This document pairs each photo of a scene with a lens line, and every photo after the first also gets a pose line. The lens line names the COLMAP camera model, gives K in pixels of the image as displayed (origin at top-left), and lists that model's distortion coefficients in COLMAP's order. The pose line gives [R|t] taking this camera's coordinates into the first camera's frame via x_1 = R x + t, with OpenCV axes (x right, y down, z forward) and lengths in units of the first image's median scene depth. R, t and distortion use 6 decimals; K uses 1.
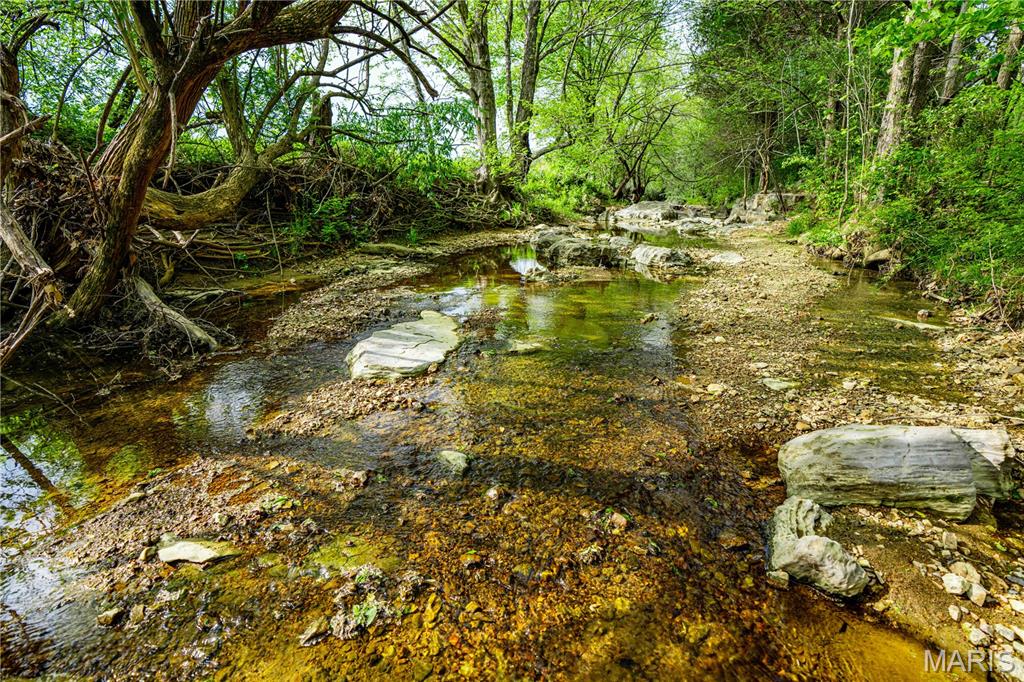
lens RADIAL K [[489.3, 0, 512.0], [0, 489.3, 341.0], [0, 0, 1]] dist [-0.073446, 0.029776]
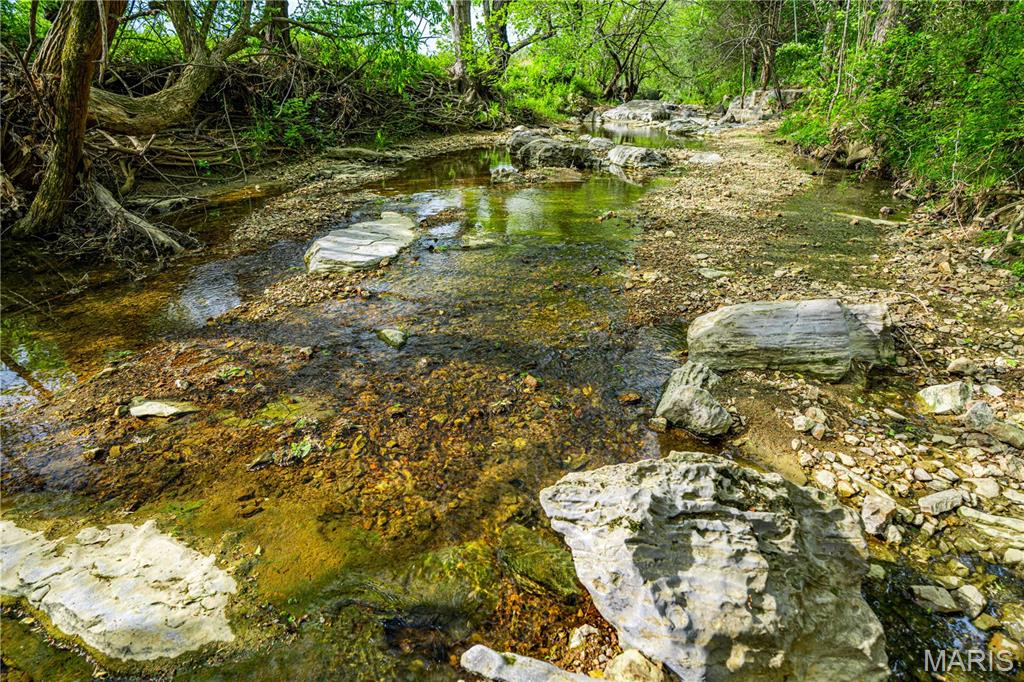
lens RADIAL K [[498.5, 0, 498.8], [0, 498.5, 339.9], [0, 0, 1]] dist [-0.070063, 0.027079]
pose [[0.999917, -0.011768, -0.005245, 0.081079], [0.012483, 0.985634, 0.168435, 0.040992], [0.003187, -0.168487, 0.985699, -0.069828]]
